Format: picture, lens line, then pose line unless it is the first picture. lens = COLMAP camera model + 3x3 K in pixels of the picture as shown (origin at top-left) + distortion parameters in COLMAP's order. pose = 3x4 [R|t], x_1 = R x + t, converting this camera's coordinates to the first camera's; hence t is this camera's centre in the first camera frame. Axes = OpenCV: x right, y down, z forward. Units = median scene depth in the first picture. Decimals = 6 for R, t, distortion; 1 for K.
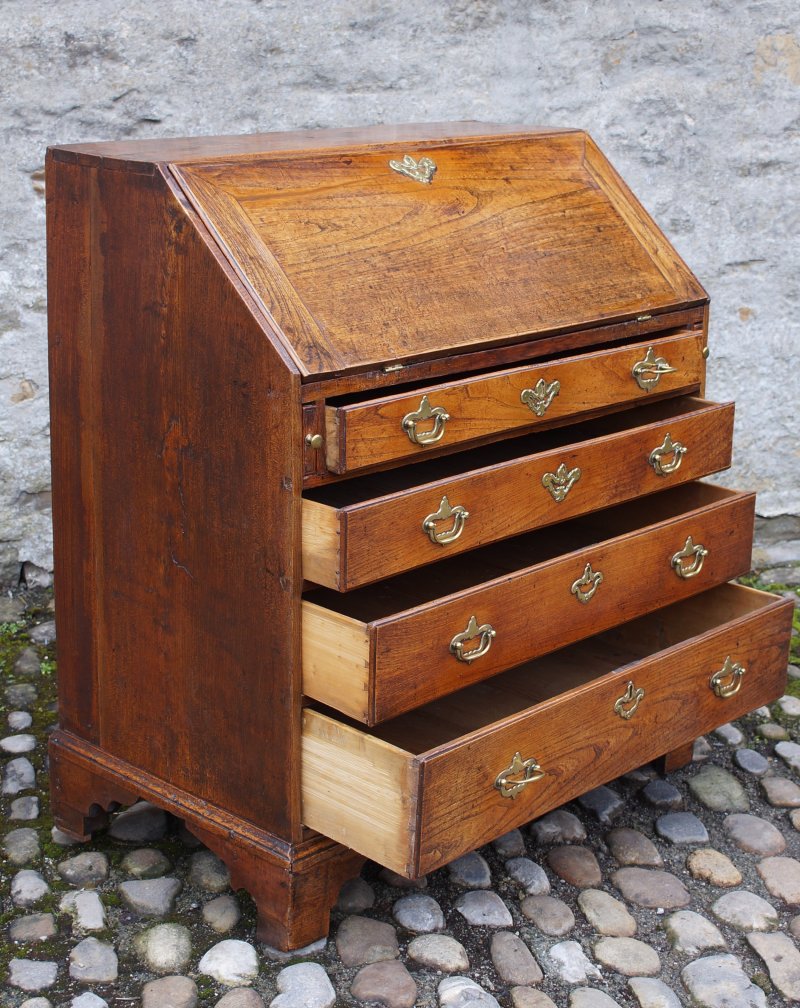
lens RADIAL K [[1838.8, 0, 398.7], [0, 1838.8, 502.2], [0, 0, 1]] dist [-0.051989, 0.000000]
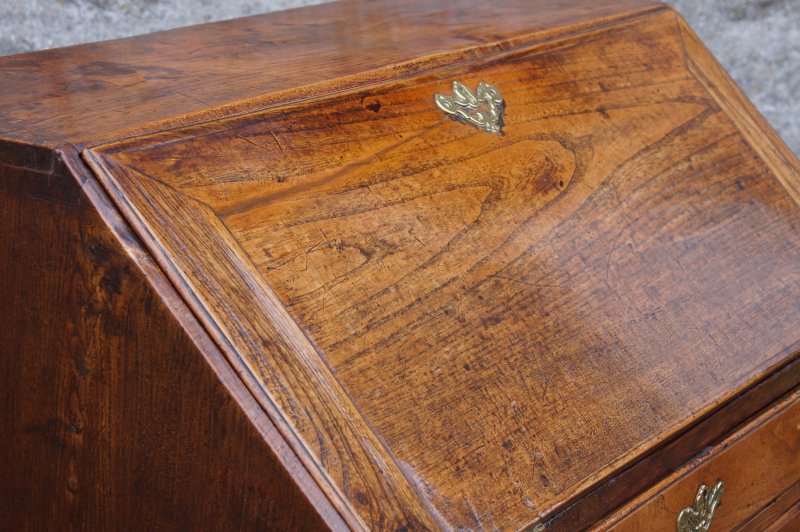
lens RADIAL K [[1919.8, 0, 401.5], [0, 1919.8, 293.3], [0, 0, 1]] dist [0.139152, 0.000000]
pose [[0.982231, -0.032484, 0.184842, -0.117896], [0.028912, 0.999340, 0.021990, -0.132143], [-0.185434, -0.016255, 0.982522, 0.407115]]
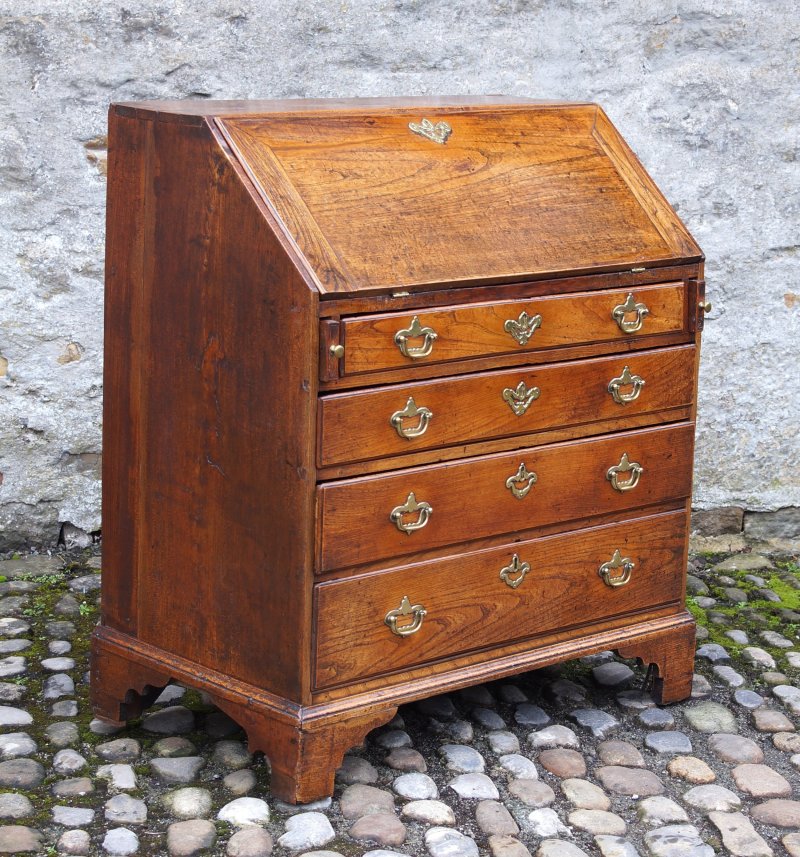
lens RADIAL K [[2358.2, 0, 389.9], [0, 2358.2, 472.1], [0, 0, 1]] dist [-0.004862, 0.000000]
pose [[0.998433, 0.024278, -0.050419, 0.061533], [-0.027380, 0.997715, -0.061772, 0.118504], [0.048804, 0.063056, 0.996816, -0.437116]]
